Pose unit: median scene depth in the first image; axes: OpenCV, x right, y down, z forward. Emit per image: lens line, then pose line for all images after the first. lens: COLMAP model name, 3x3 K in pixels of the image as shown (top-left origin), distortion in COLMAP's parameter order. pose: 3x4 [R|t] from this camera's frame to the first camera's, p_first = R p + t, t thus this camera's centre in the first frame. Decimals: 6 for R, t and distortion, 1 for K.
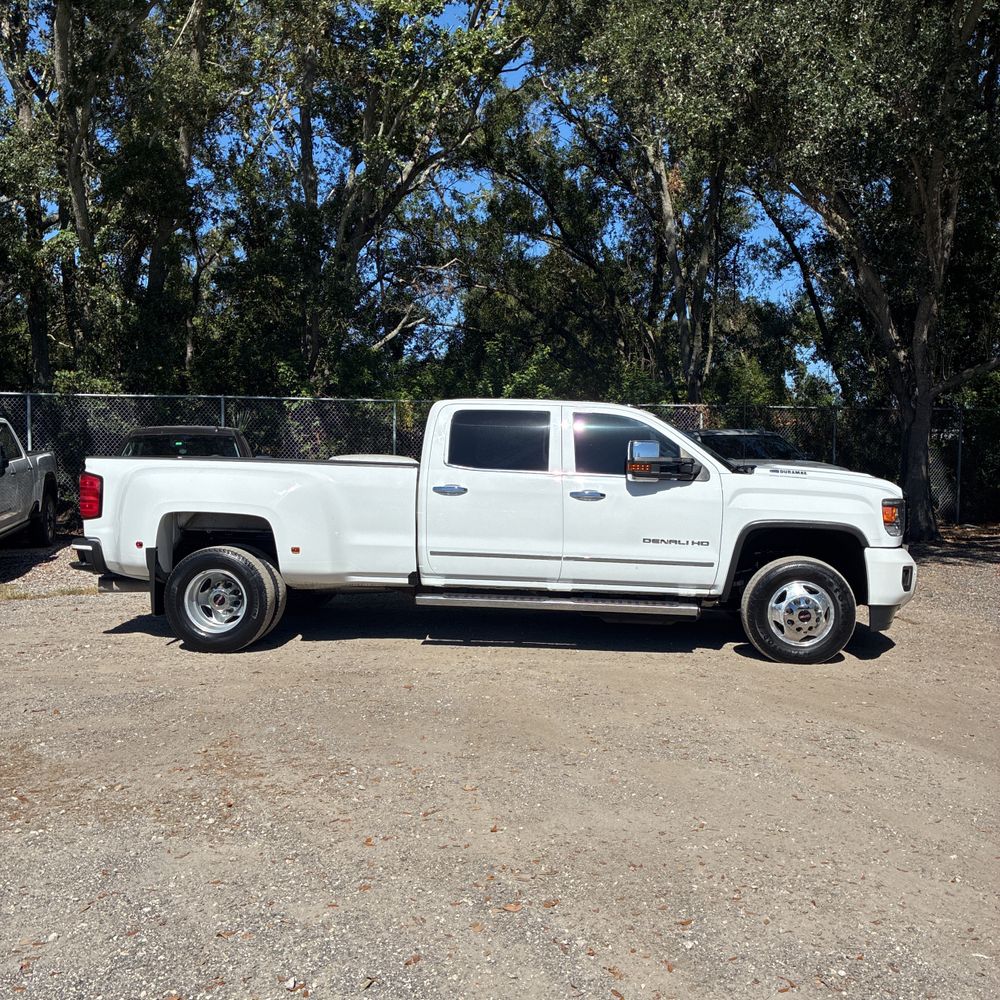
lens RADIAL K [[1006.4, 0, 495.6], [0, 1006.4, 498.6], [0, 0, 1]] dist [0.021514, -0.007563]
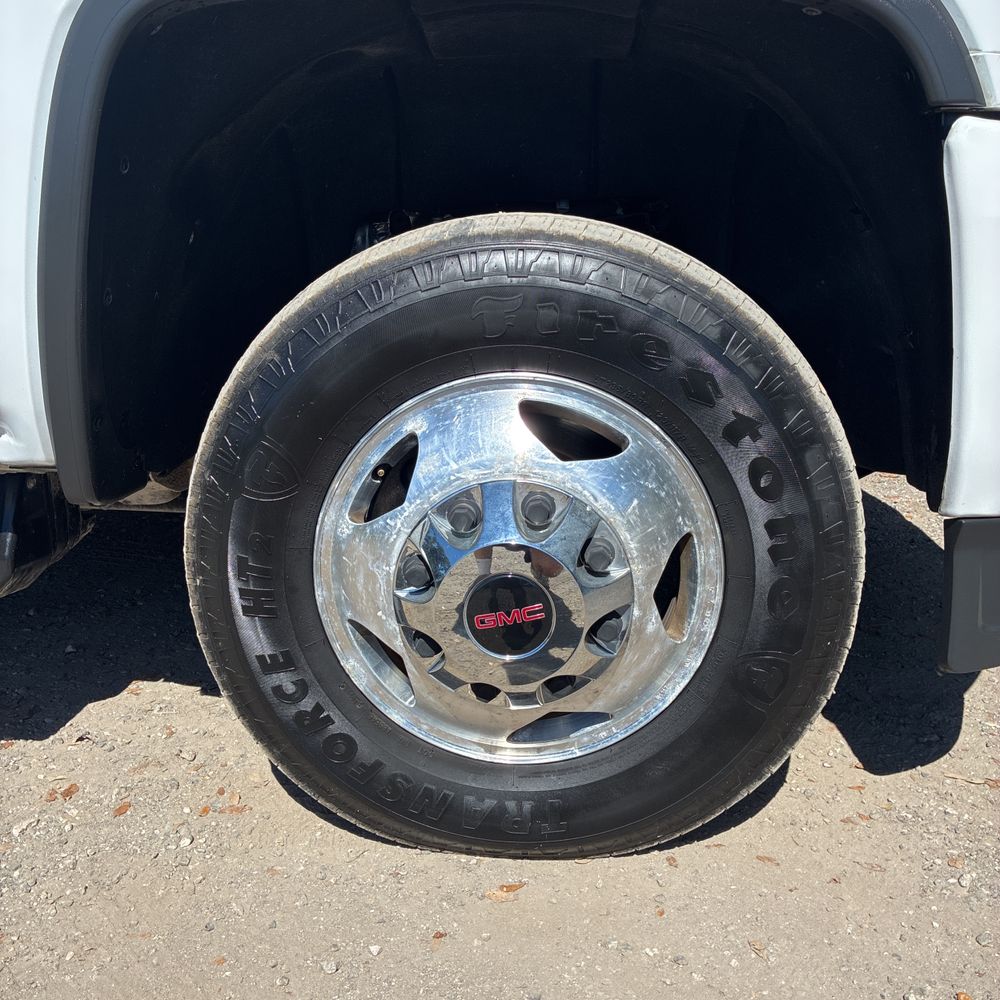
lens RADIAL K [[1015.3, 0, 495.2], [0, 1015.3, 497.8], [0, 0, 1]] dist [0.023238, -0.001743]
pose [[0.999537, -0.024376, 0.018192, 0.292672], [0.020274, 0.979803, 0.198933, 0.068818], [-0.022674, -0.198472, 0.979844, 0.833642]]
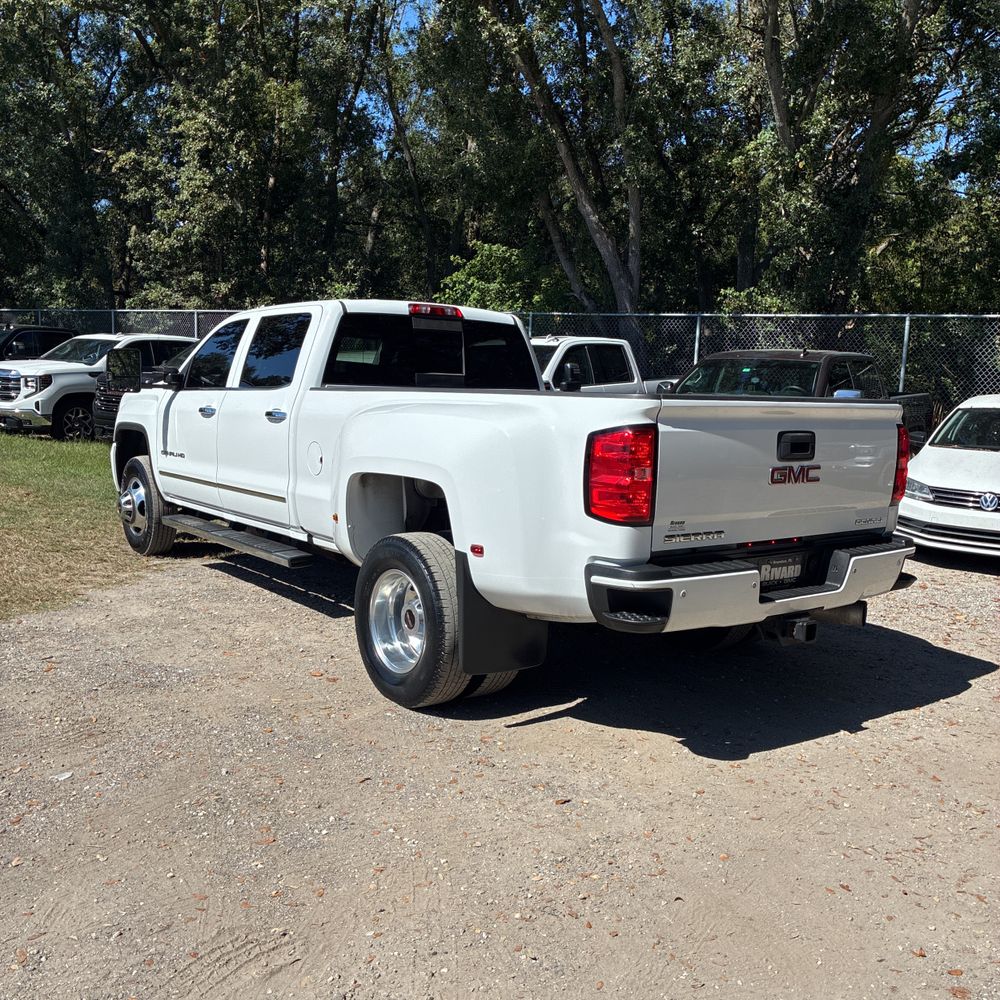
lens RADIAL K [[1011.3, 0, 500.5], [0, 1011.3, 494.7], [0, 0, 1]] dist [0.040915, 0.006741]
pose [[0.655794, 0.118976, -0.745506, 0.332852], [-0.072807, 0.992868, 0.094407, -0.031295], [0.751421, -0.007633, 0.659779, 0.561627]]
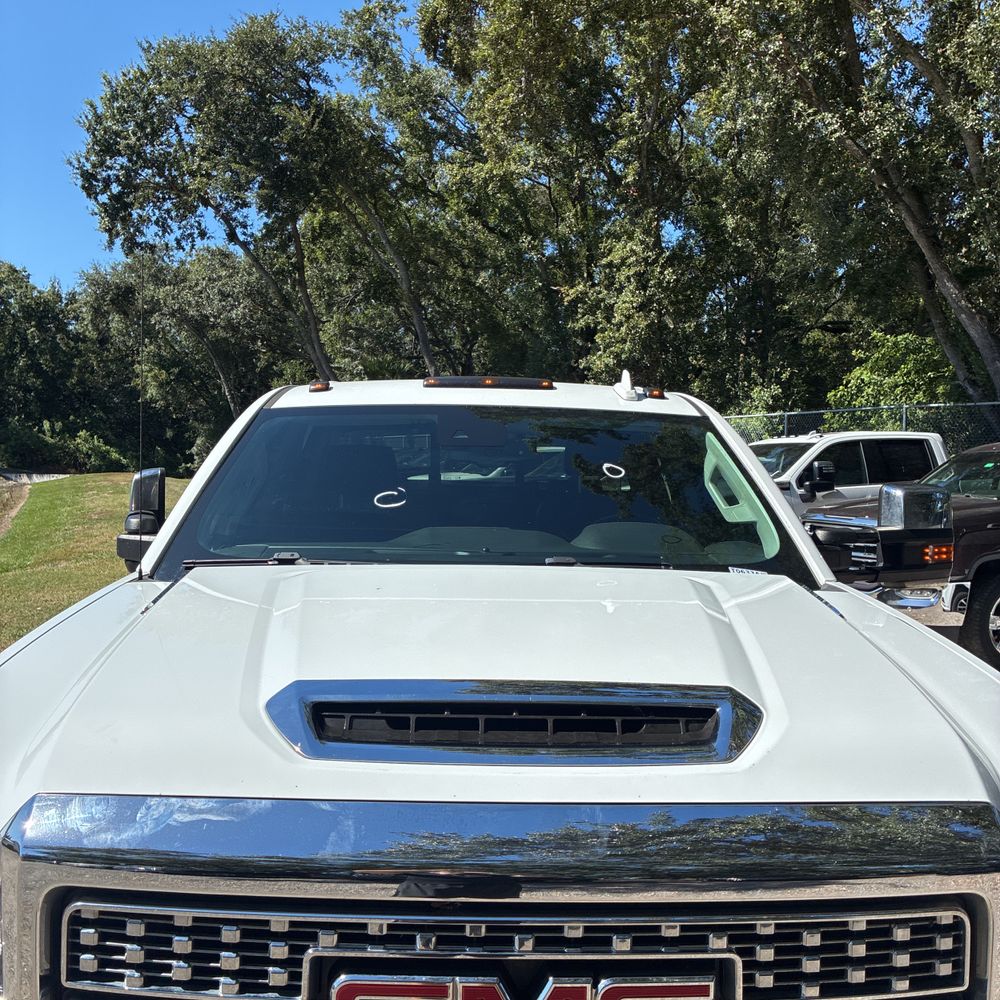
lens RADIAL K [[1018.0, 0, 495.9], [0, 1018.0, 499.1], [0, 0, 1]] dist [0.030526, -0.018580]
pose [[0.133177, 0.041753, -0.990212, 0.586614], [-0.057729, 0.997743, 0.034306, -0.066932], [0.989410, 0.052595, 0.135287, 1.067753]]
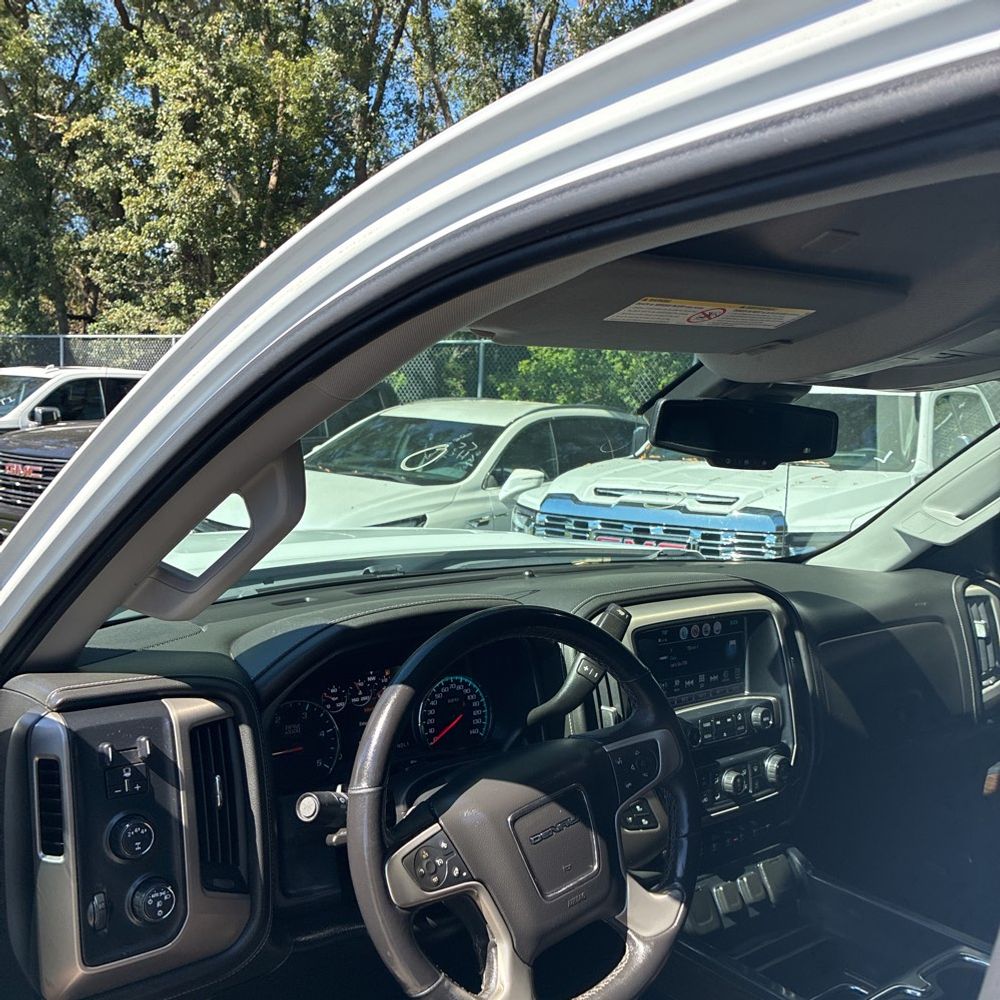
lens RADIAL K [[1006.4, 0, 495.6], [0, 1006.4, 498.6], [0, 0, 1]] dist [0.021514, -0.007563]
pose [[0.664778, 0.099056, -0.740444, -0.522612], [-0.078193, 0.994952, 0.062901, -0.068250], [0.742937, 0.016083, 0.669168, 0.967684]]
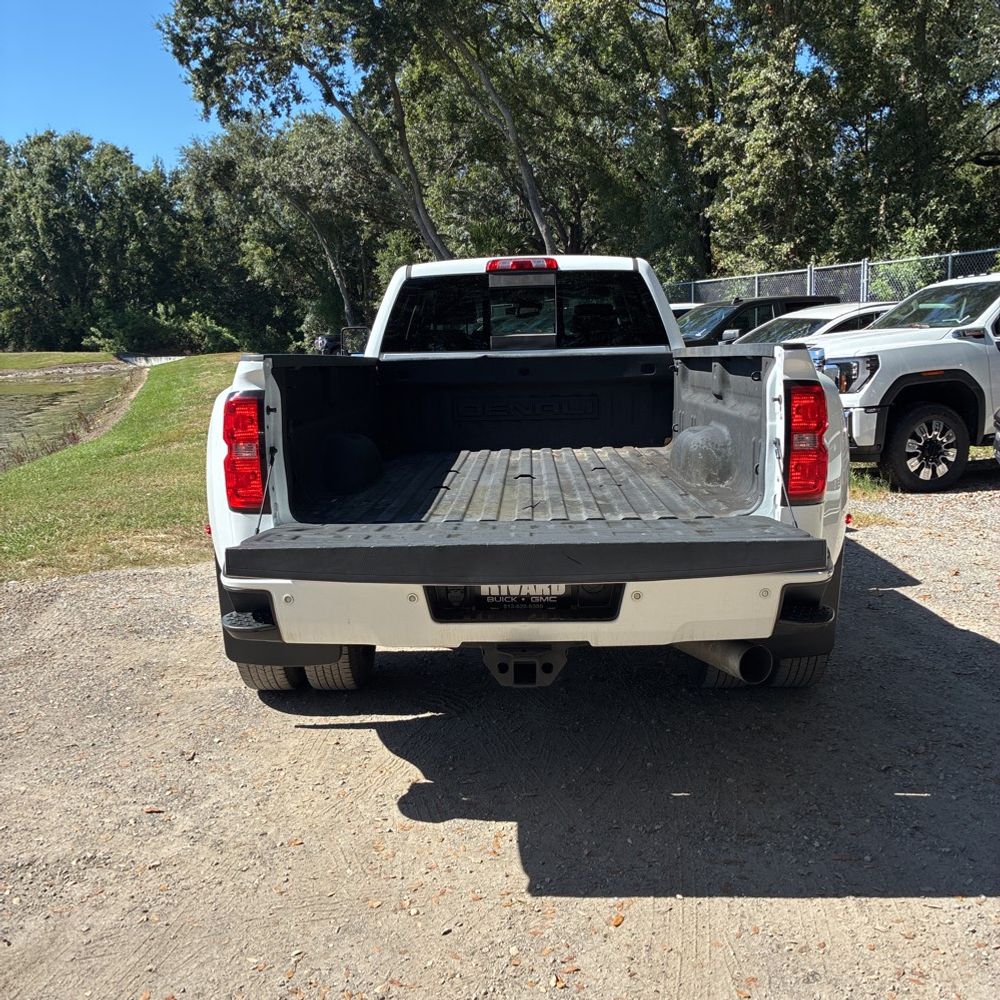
lens RADIAL K [[1015.3, 0, 495.2], [0, 1015.3, 497.8], [0, 0, 1]] dist [0.023238, -0.001743]
pose [[0.029676, 0.163415, -0.986111, 0.428751], [-0.020542, 0.986437, 0.162850, -0.051632], [0.999348, 0.015424, 0.032631, 1.048625]]
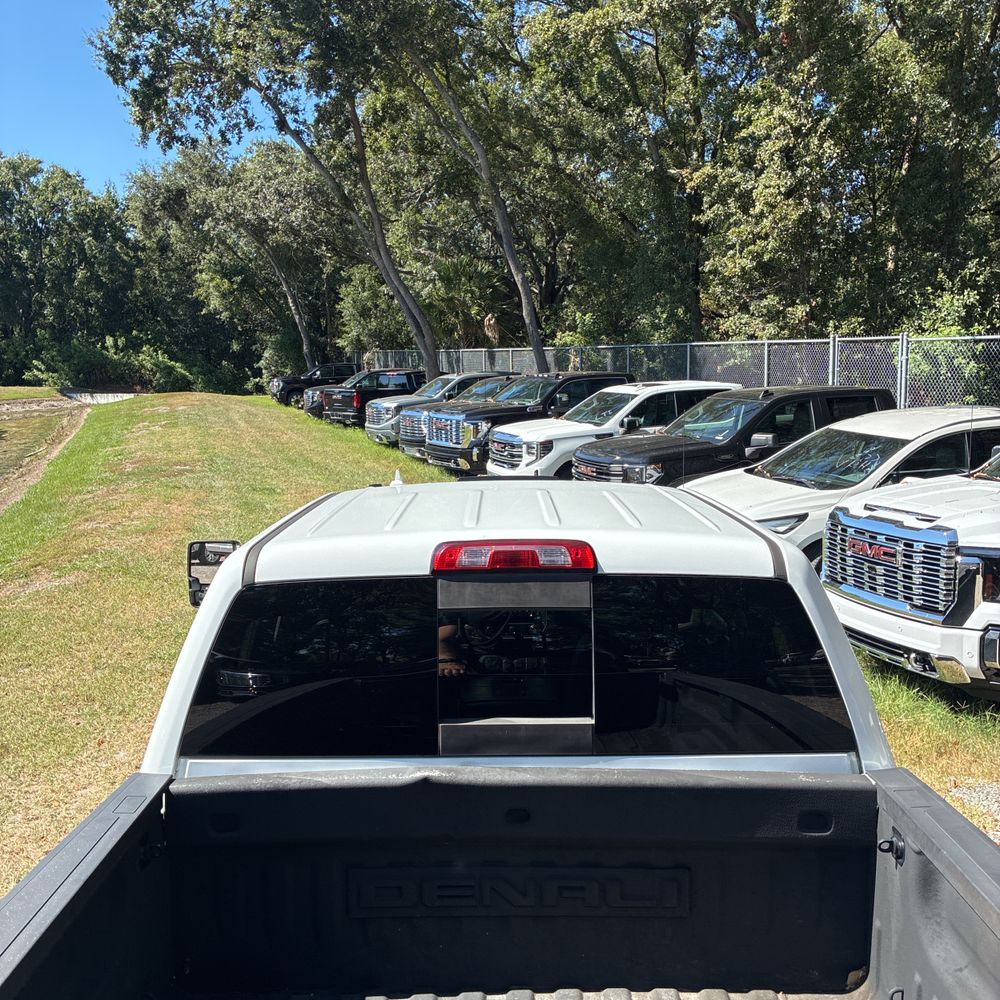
lens RADIAL K [[1017.0, 0, 496.0], [0, 1017.0, 502.0], [0, 0, 1]] dist [0.010318, 0.024719]
pose [[0.059644, 0.143146, -0.987903, -0.040691], [-0.035791, 0.989335, 0.141192, -0.166005], [0.997578, 0.026936, 0.064131, 1.063433]]
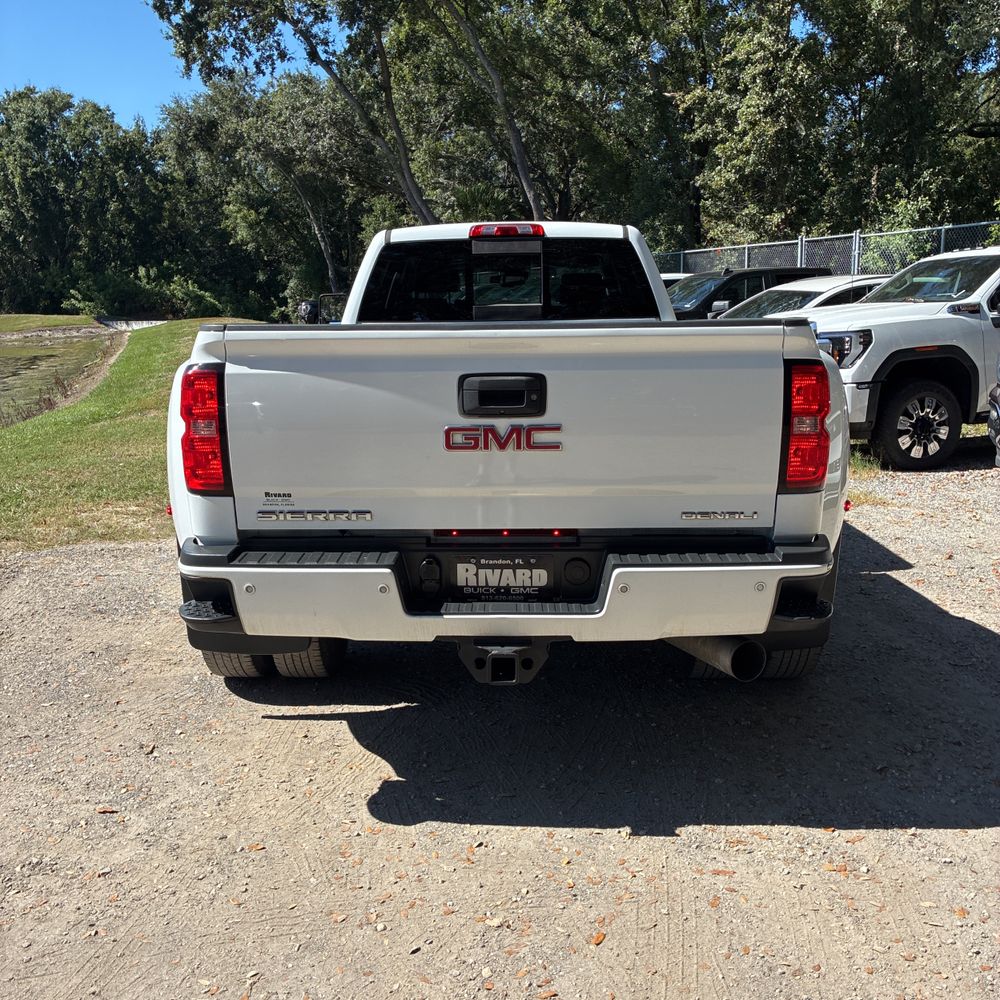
lens RADIAL K [[1016.0, 0, 494.5], [0, 1016.0, 499.4], [0, 0, 1]] dist [0.018920, 0.006467]
pose [[0.041862, 0.195211, -0.979868, 0.398964], [-0.033114, 0.980460, 0.193914, -0.052886], [0.998574, 0.024330, 0.047508, 1.052084]]
